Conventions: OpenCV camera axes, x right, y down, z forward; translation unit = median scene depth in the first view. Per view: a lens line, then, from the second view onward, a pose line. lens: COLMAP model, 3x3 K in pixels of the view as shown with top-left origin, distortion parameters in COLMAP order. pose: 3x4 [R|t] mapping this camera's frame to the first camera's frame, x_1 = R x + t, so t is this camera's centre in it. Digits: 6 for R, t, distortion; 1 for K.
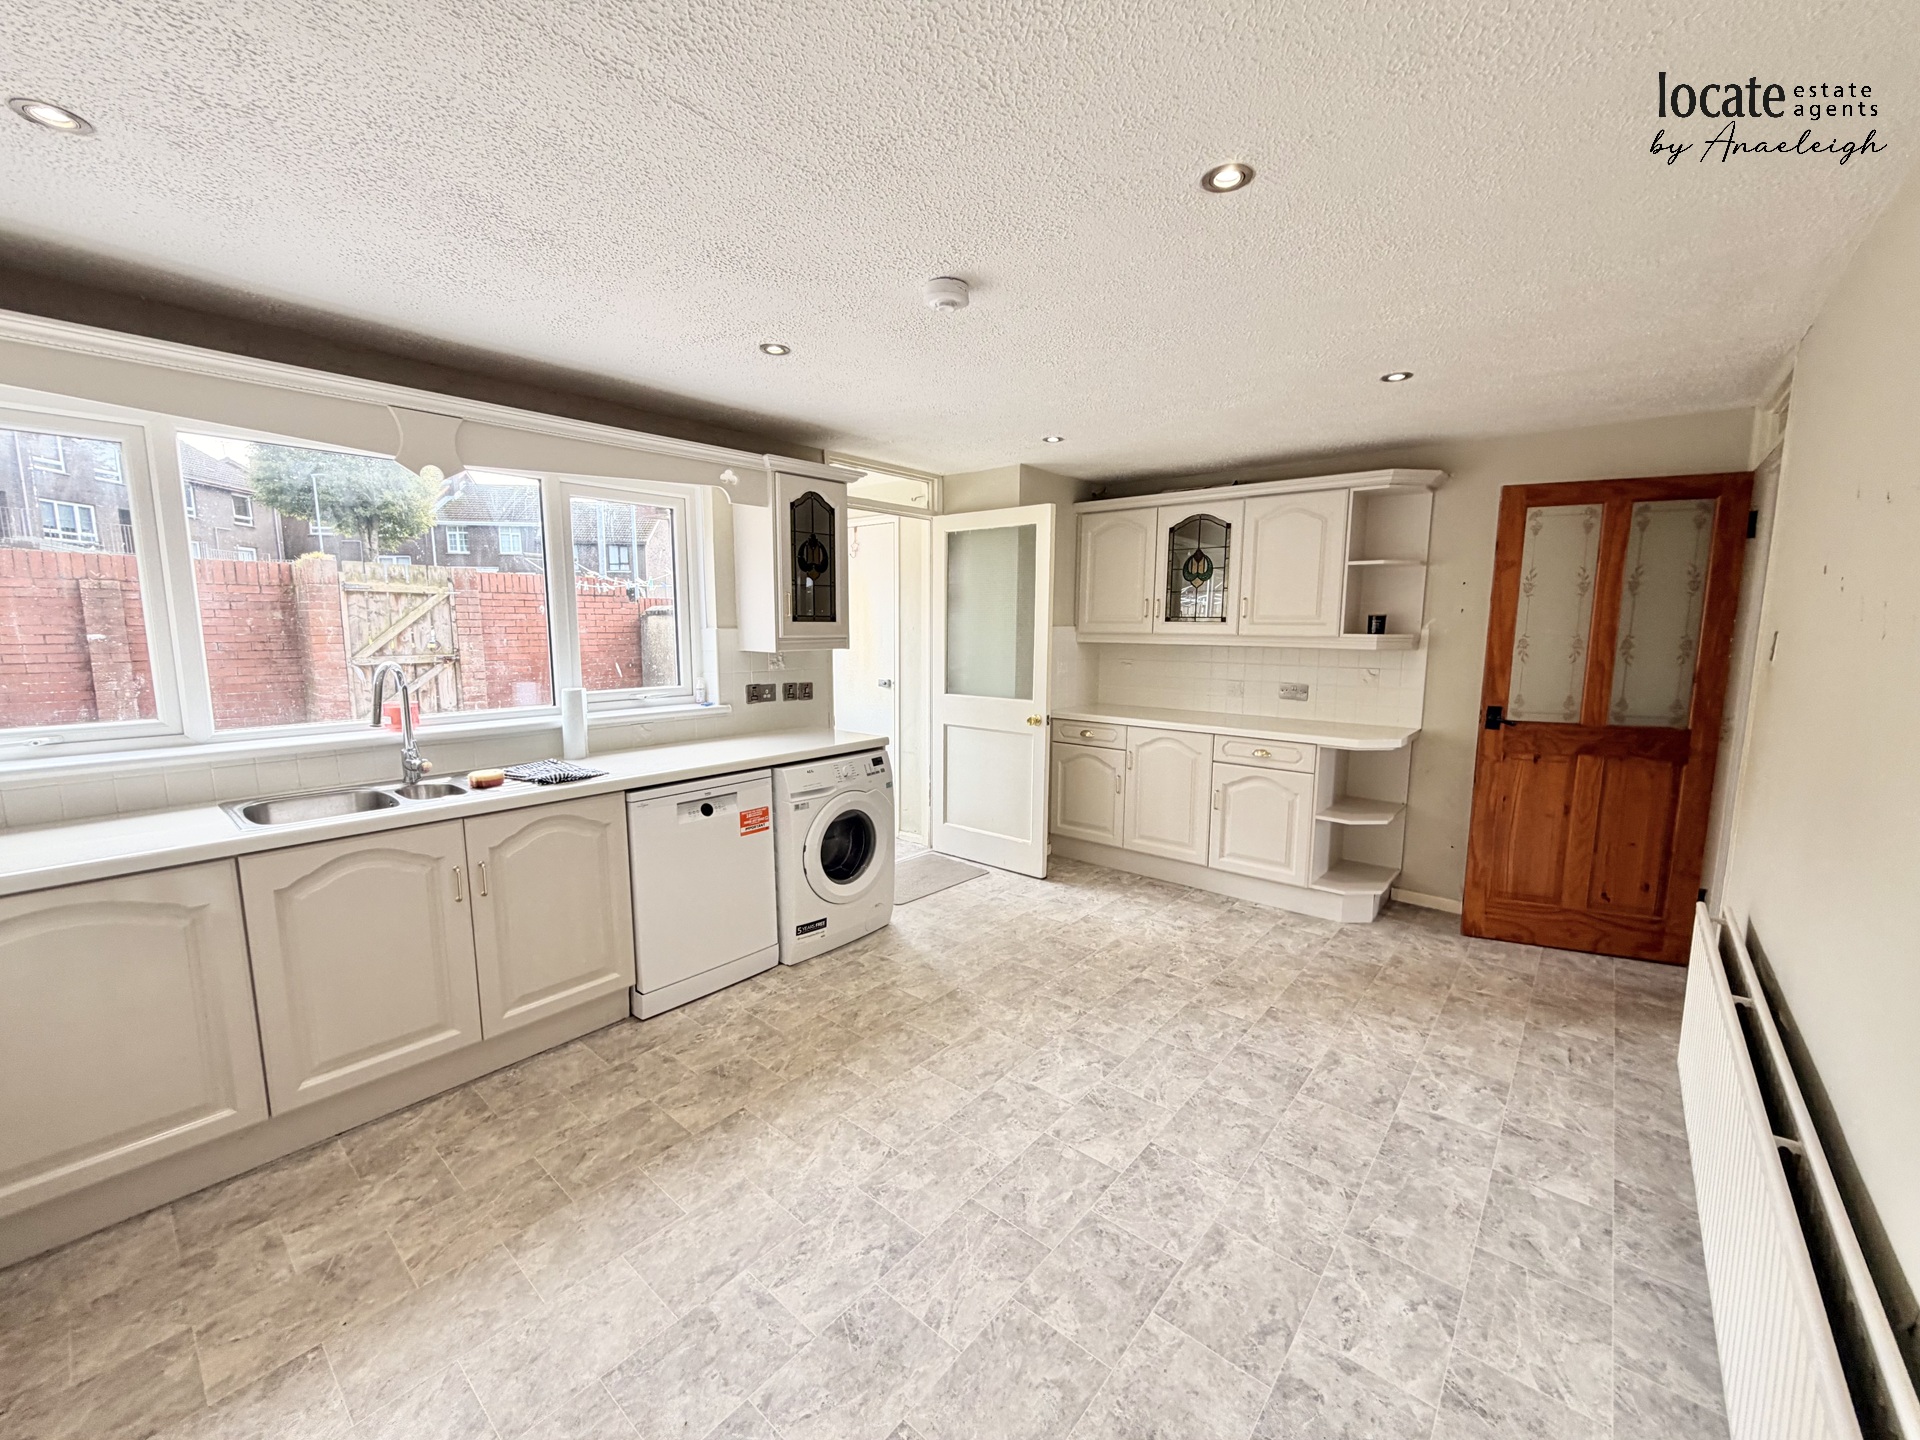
lens RADIAL K [[766.7, 0, 952.8], [0, 766.7, 722.1], [0, 0, 1]] dist [0.001549, -0.000017]
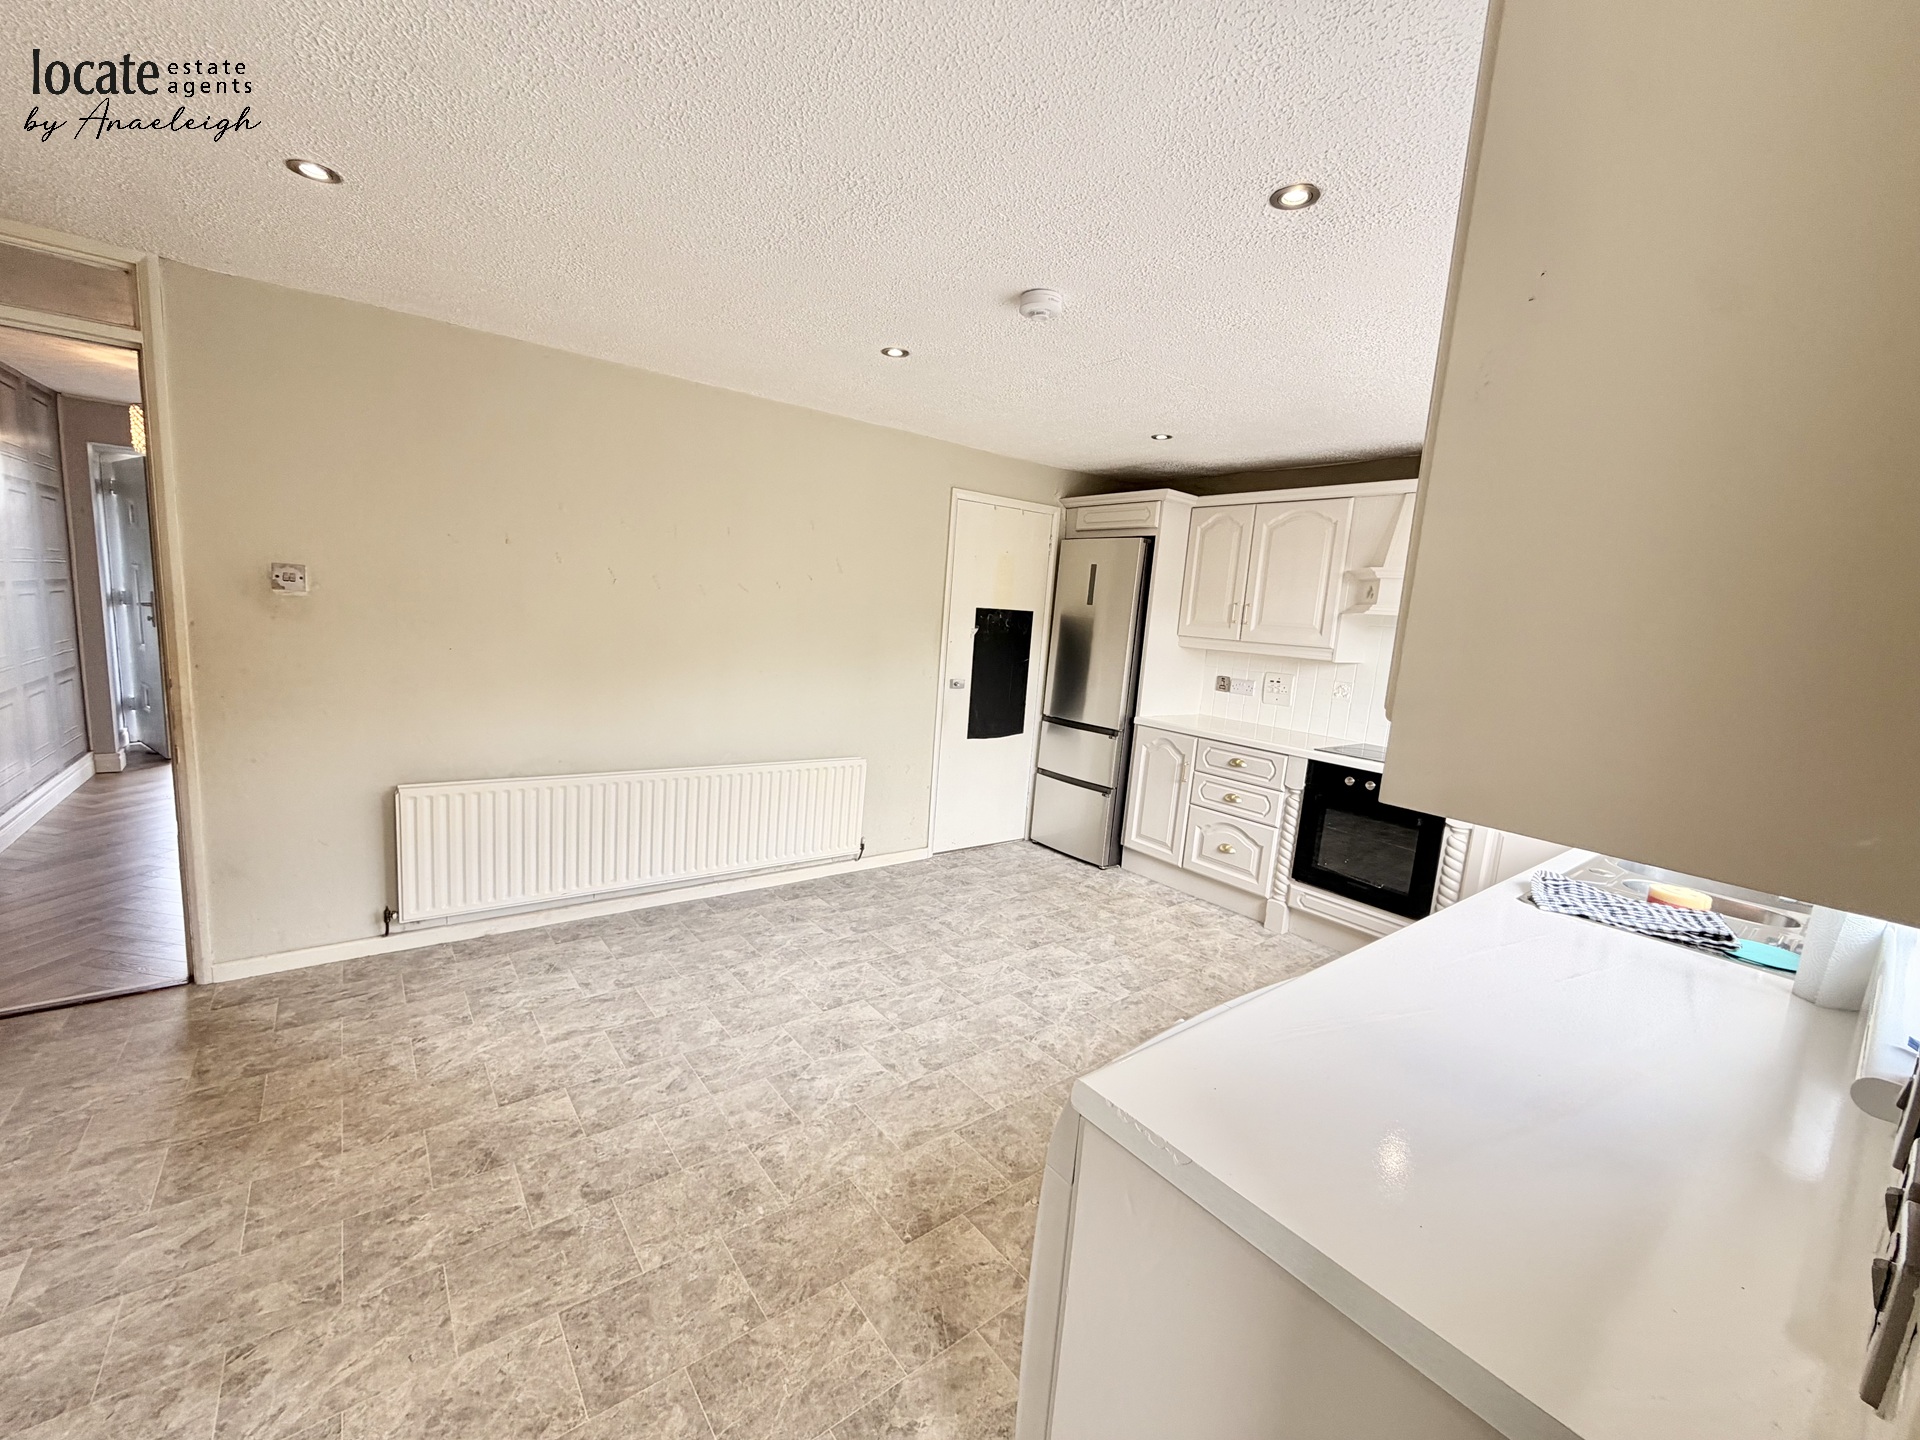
lens RADIAL K [[766.7, 0, 952.8], [0, 766.7, 722.1], [0, 0, 1]] dist [0.001549, -0.000017]
pose [[-0.978099, -0.100826, 0.182087, -0.110461], [-0.048184, 0.960759, 0.273168, -0.223123], [-0.202484, 0.258412, -0.944576, 1.725747]]
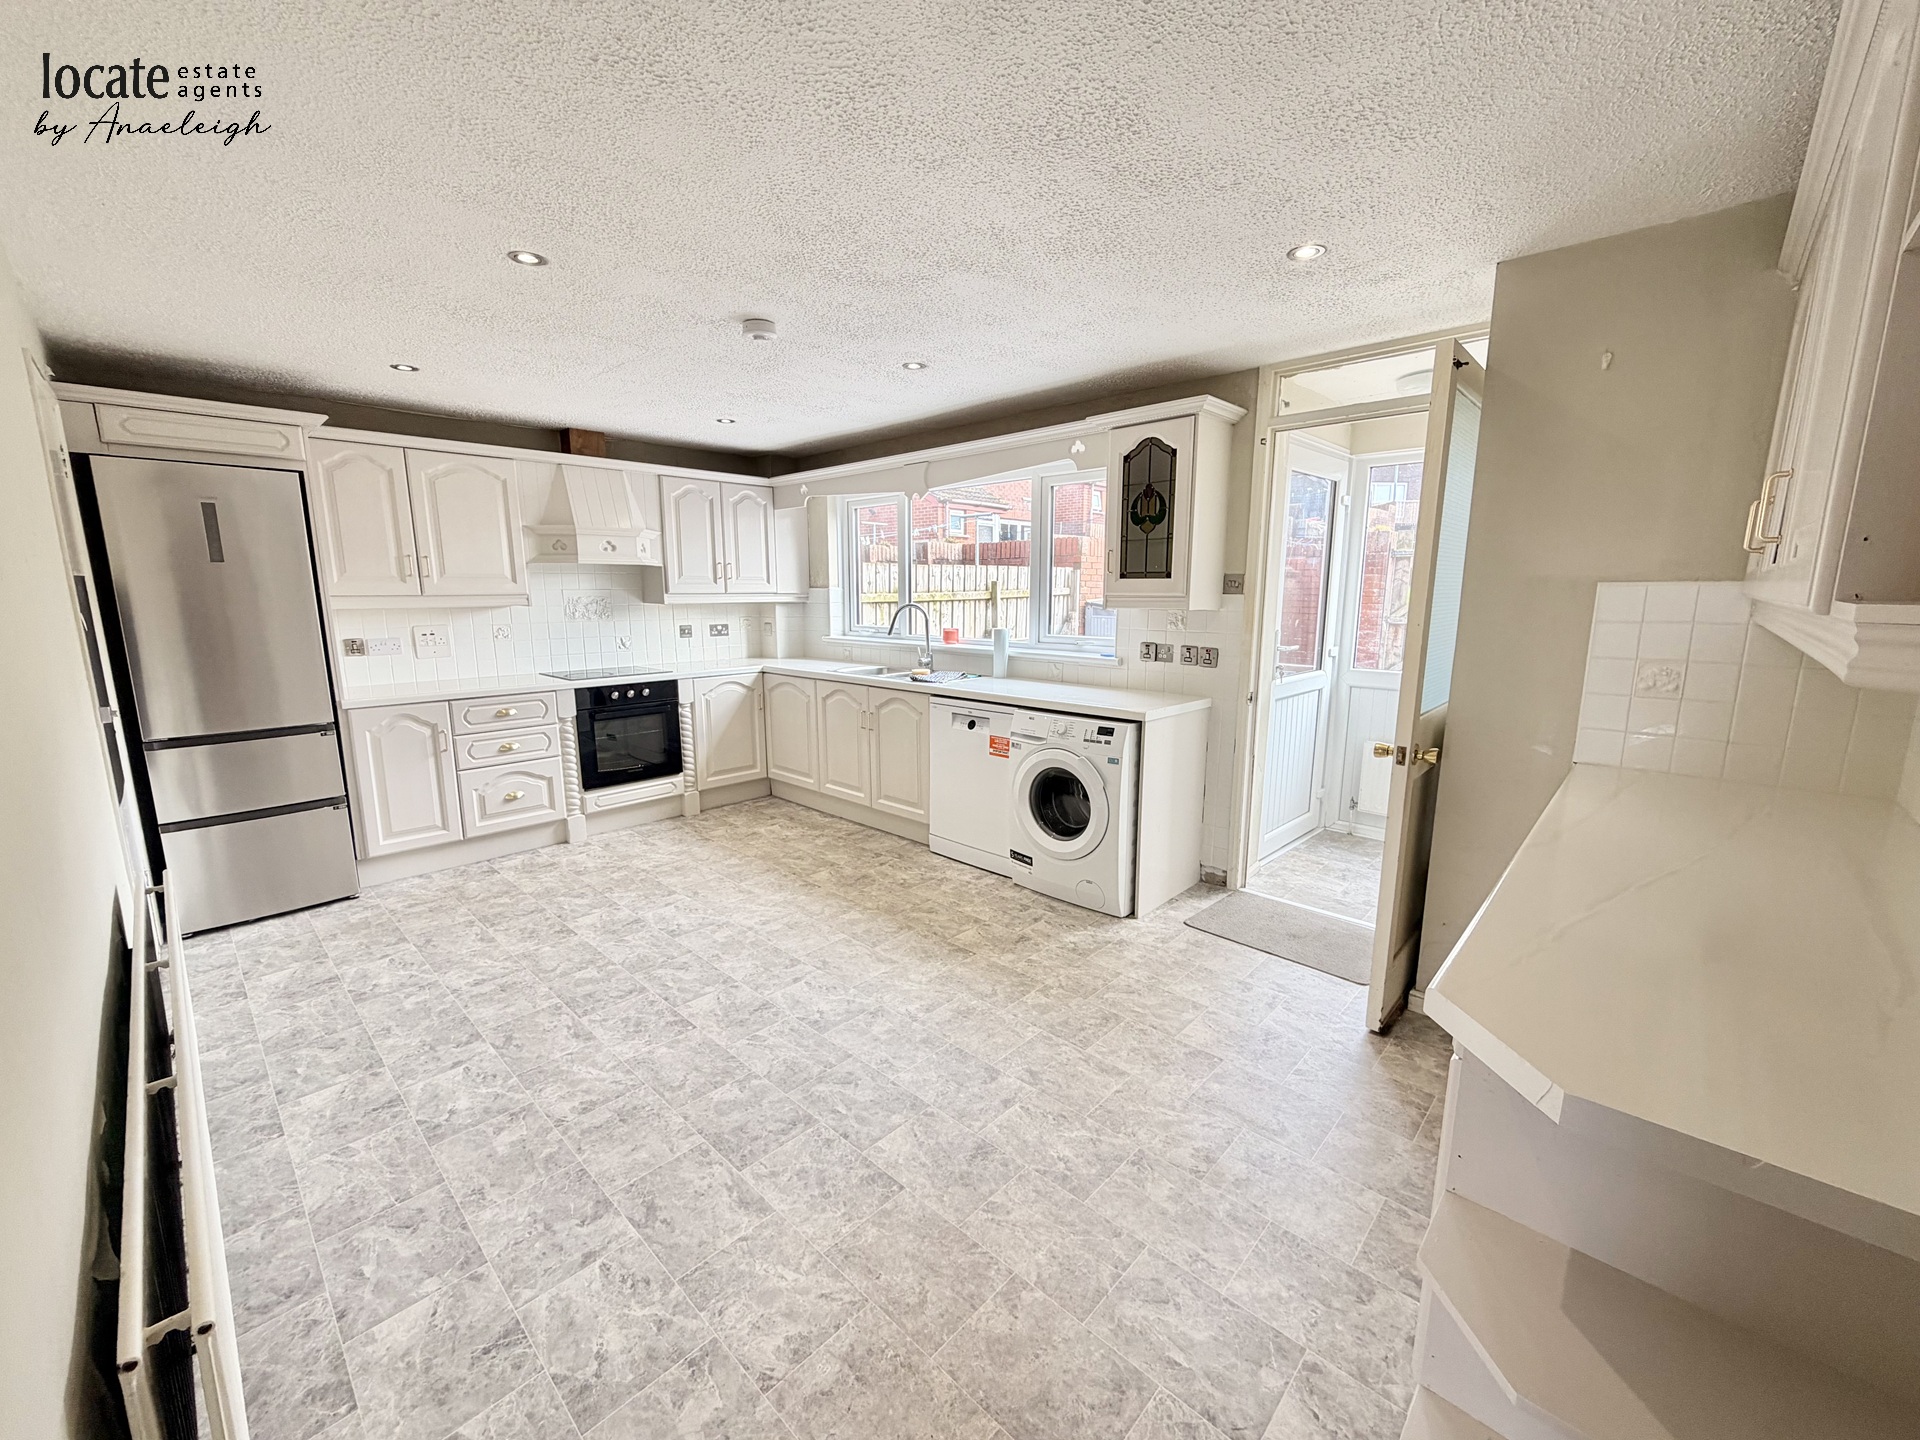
lens RADIAL K [[765.8, 0, 953.9], [0, 765.8, 721.9], [0, 0, 1]] dist [0.002769, 0.000417]
pose [[-0.053476, 0.169323, -0.984109, 1.107835], [-0.128581, 0.976147, 0.174941, -0.131815], [0.990256, 0.135893, -0.030429, 1.157526]]
